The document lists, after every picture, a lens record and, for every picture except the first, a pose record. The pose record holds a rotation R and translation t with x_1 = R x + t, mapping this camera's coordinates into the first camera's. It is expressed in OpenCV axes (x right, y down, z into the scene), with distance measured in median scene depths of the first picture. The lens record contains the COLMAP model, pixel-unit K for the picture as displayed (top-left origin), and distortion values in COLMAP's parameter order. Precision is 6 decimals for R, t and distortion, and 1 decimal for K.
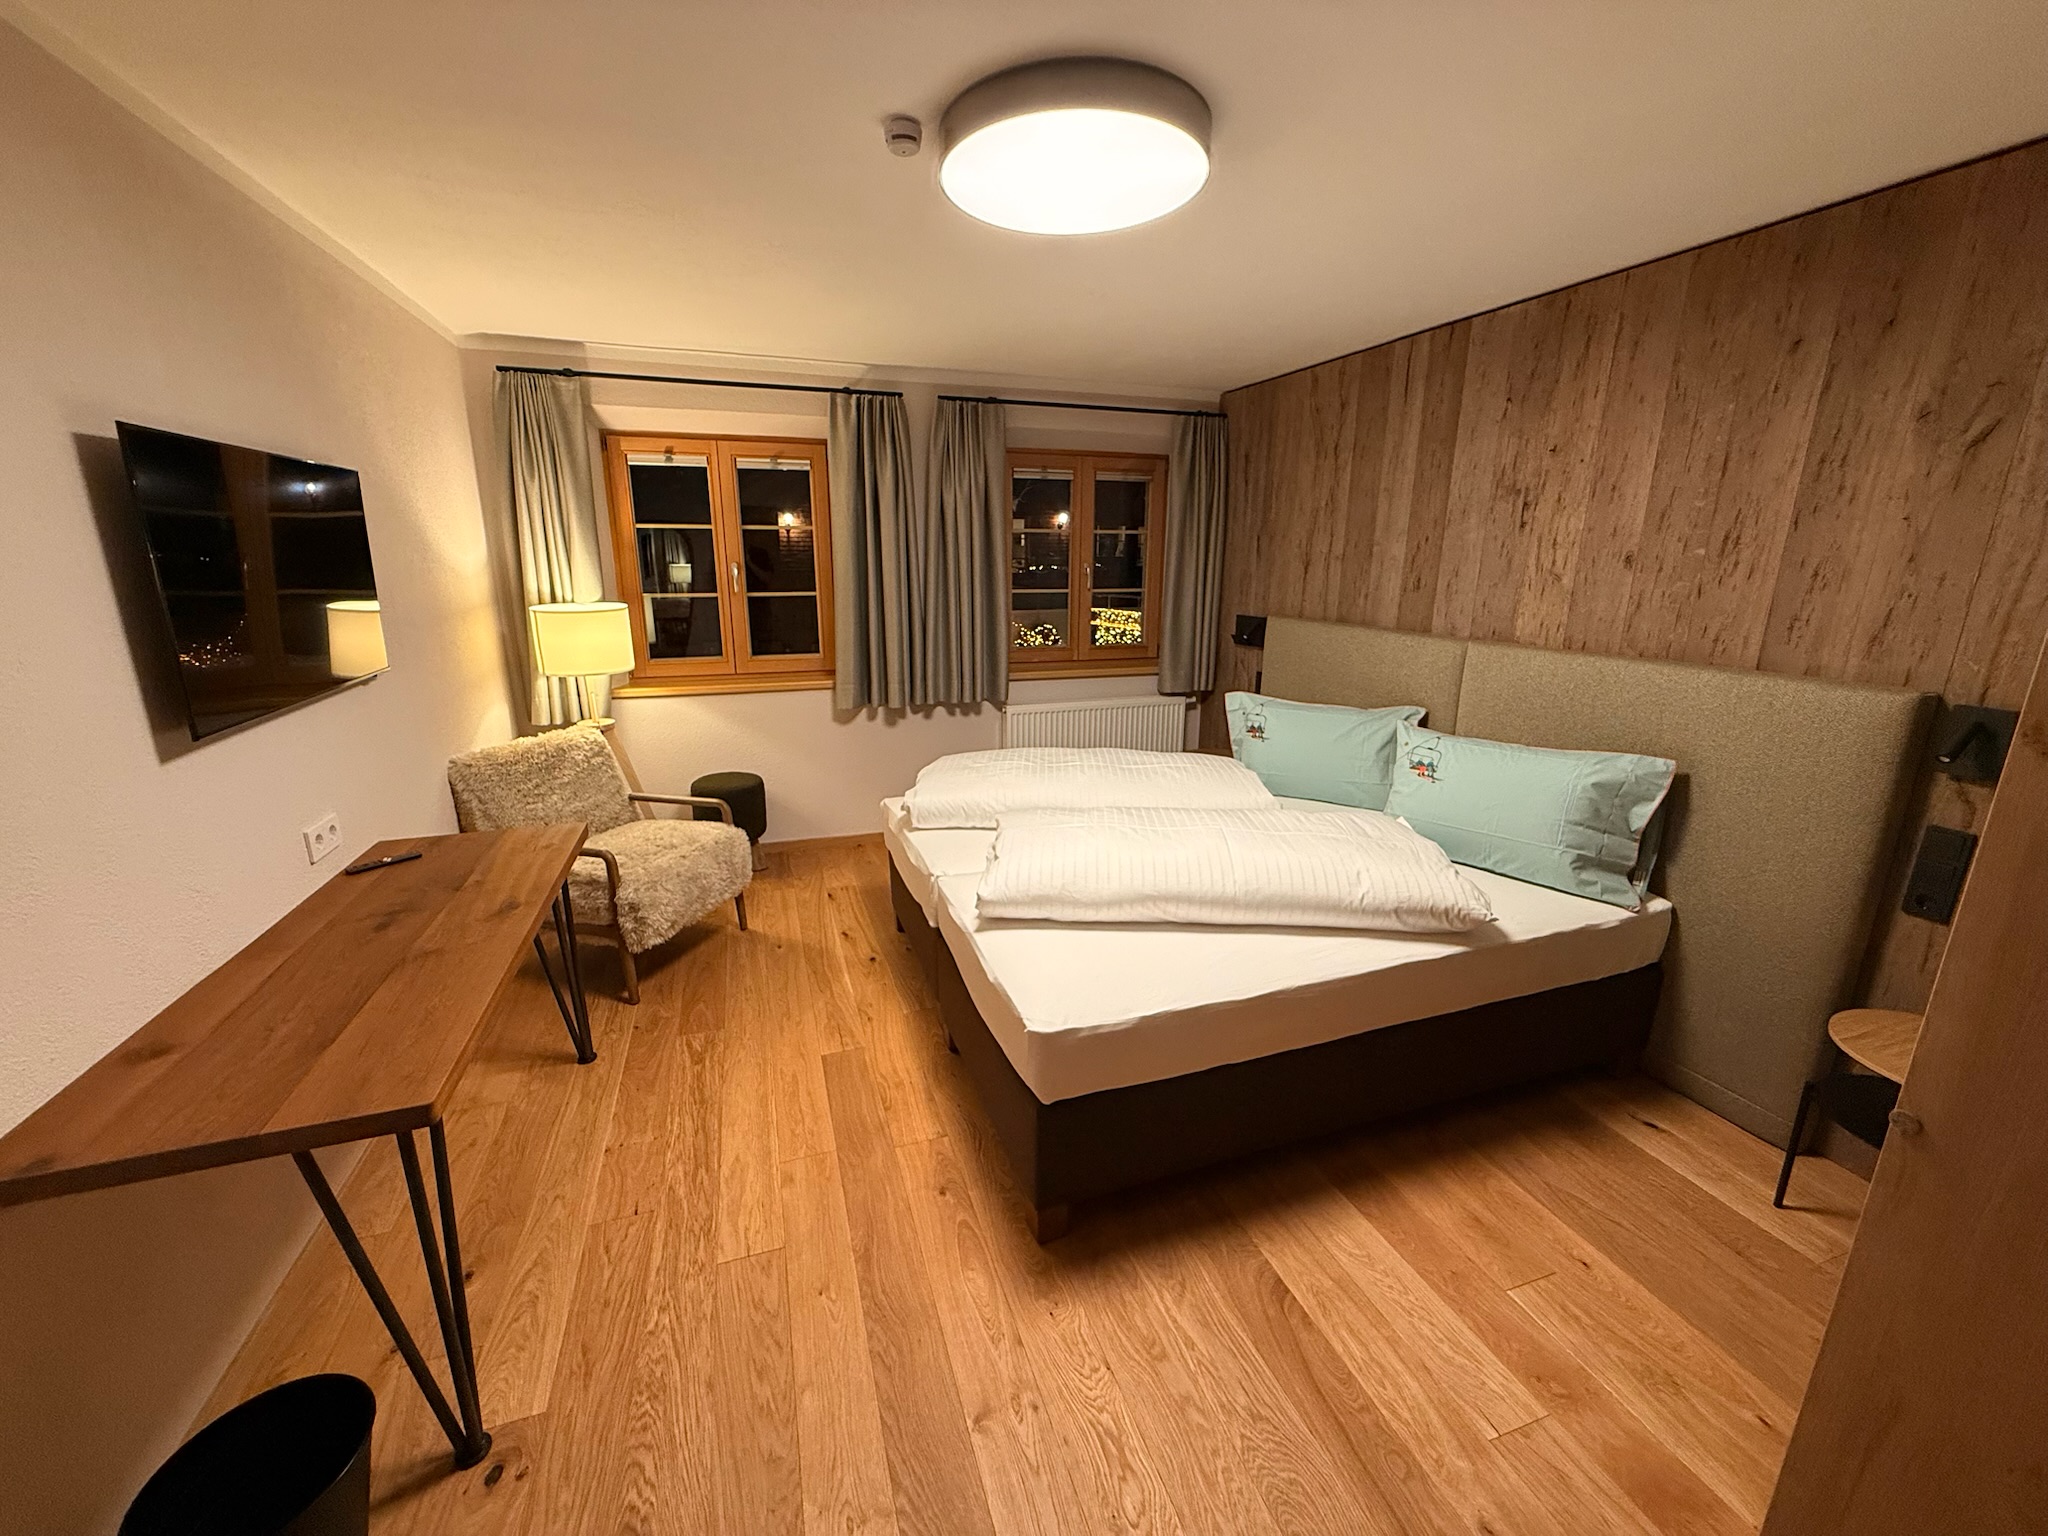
lens RADIAL K [[807.9, 0, 1024.0], [0, 807.9, 768.0], [0, 0, 1]] dist [-0.003495, -0.000303]
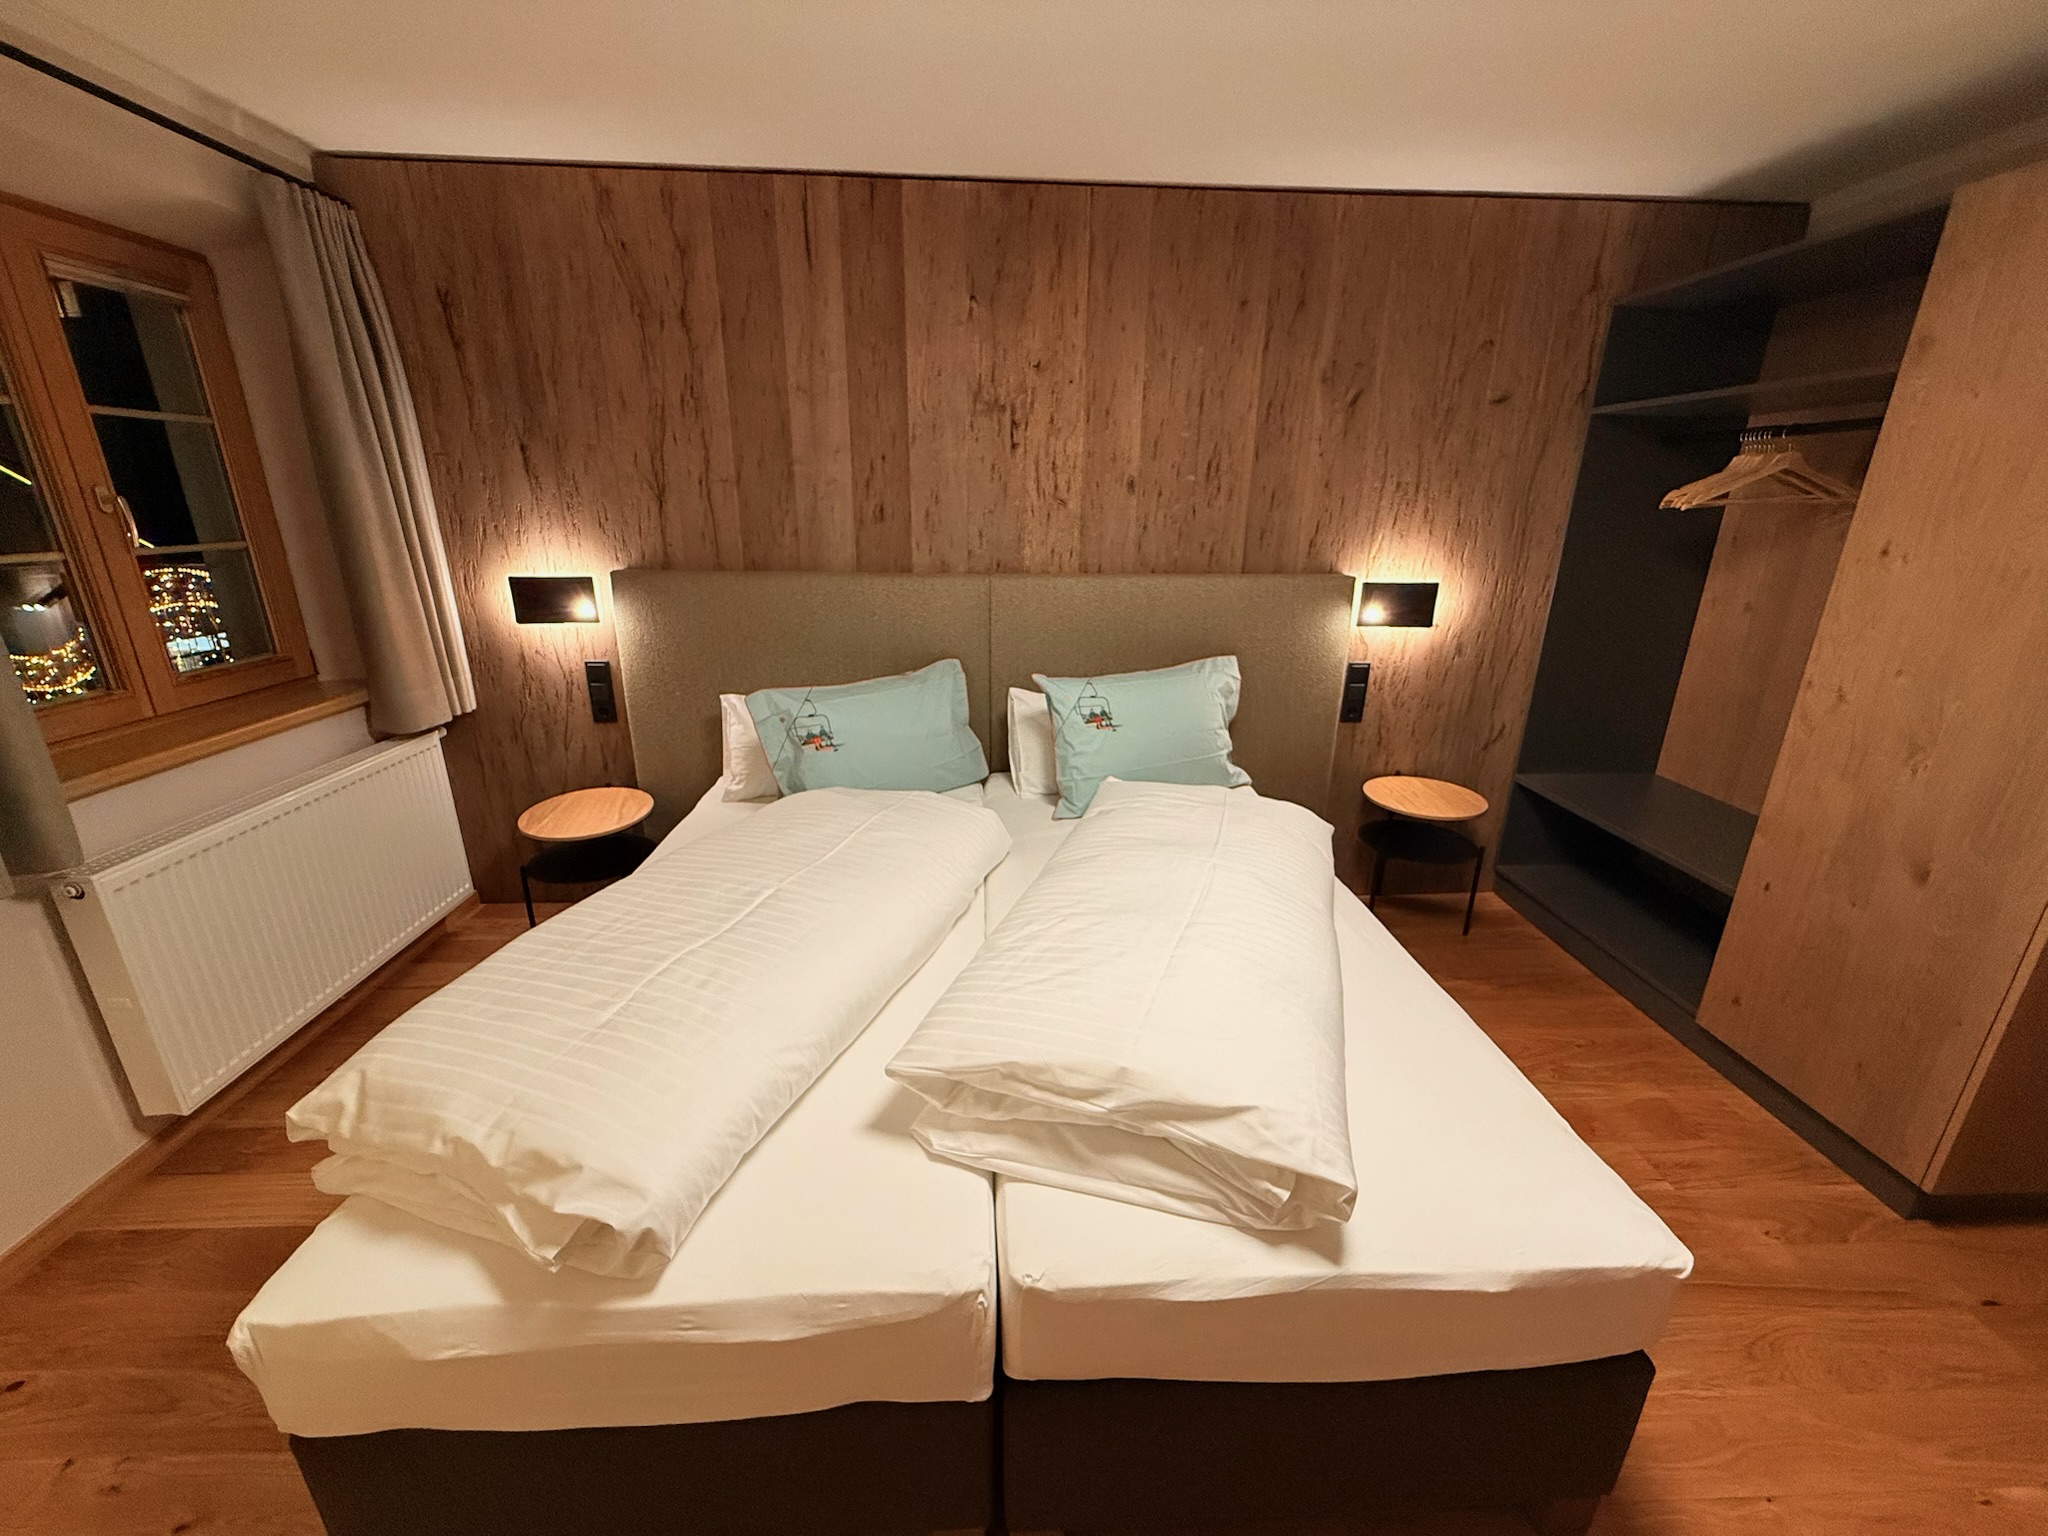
lens RADIAL K [[807.9, 0, 1024.0], [0, 807.9, 768.0], [0, 0, 1]] dist [-0.003495, -0.000303]
pose [[0.283805, -0.303051, 0.909733, -0.356653], [0.236693, 0.941526, 0.239802, -0.177520], [-0.929210, 0.147270, 0.338940, 0.752878]]
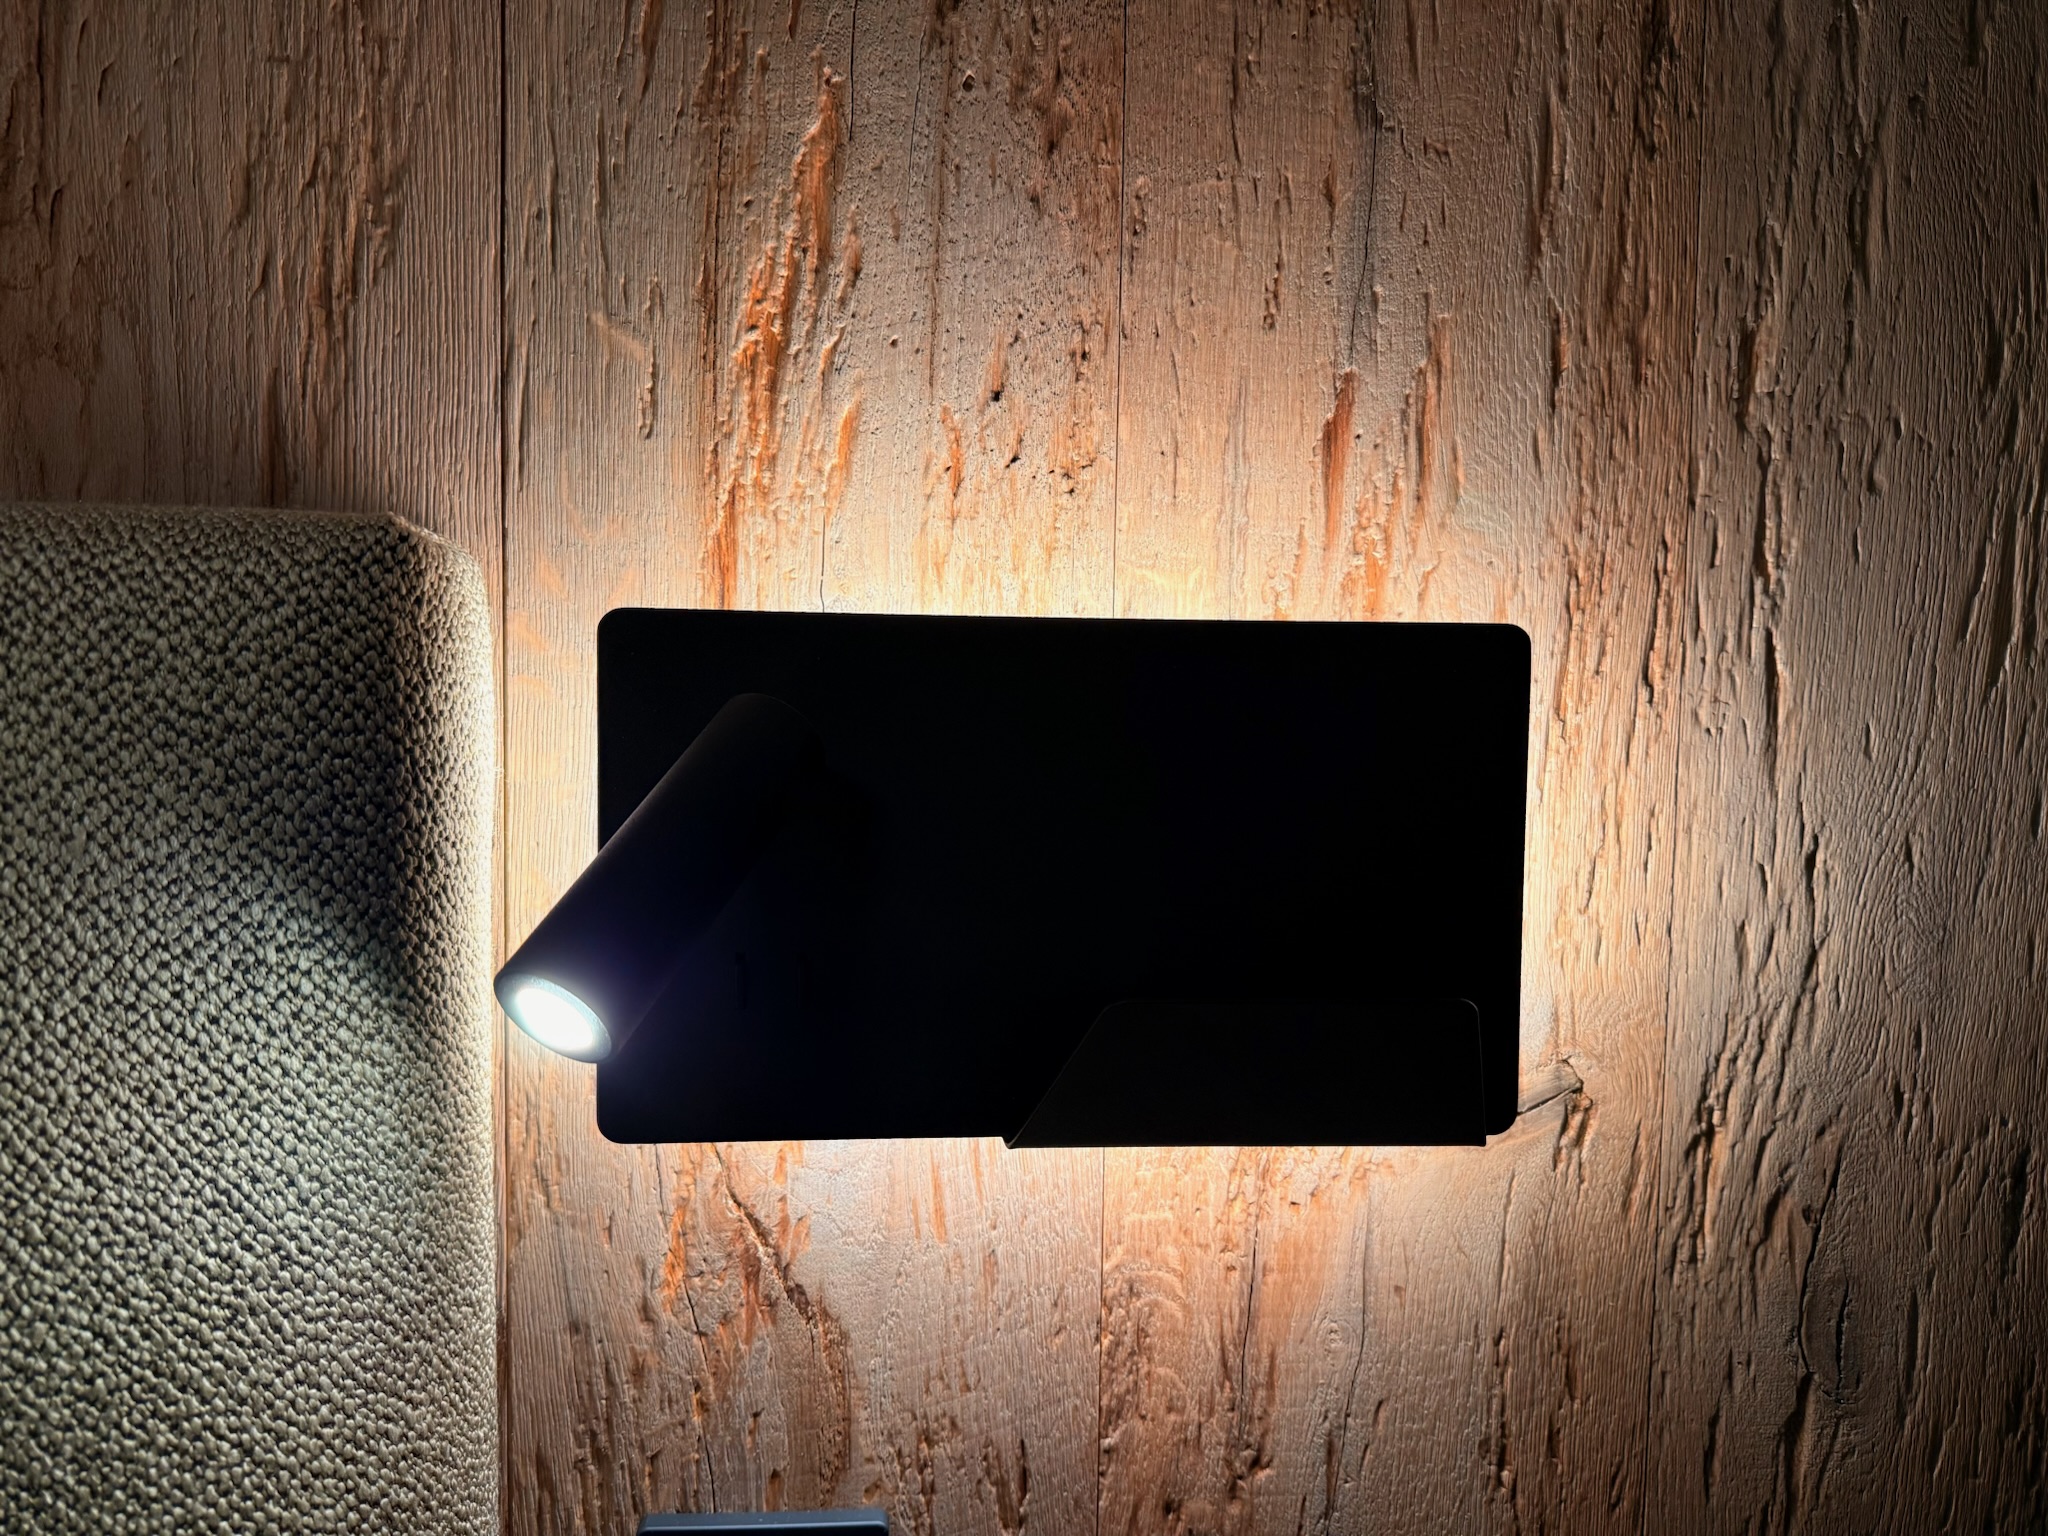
lens RADIAL K [[1426.7, 0, 1024.0], [0, 1426.7, 768.0], [0, 0, 1]] dist [-0.006317, -0.009023]
pose [[0.249444, -0.049188, 0.967139, 0.640740], [0.233847, 0.972213, -0.010868, -0.023551], [-0.939730, 0.228874, 0.254015, 0.589010]]
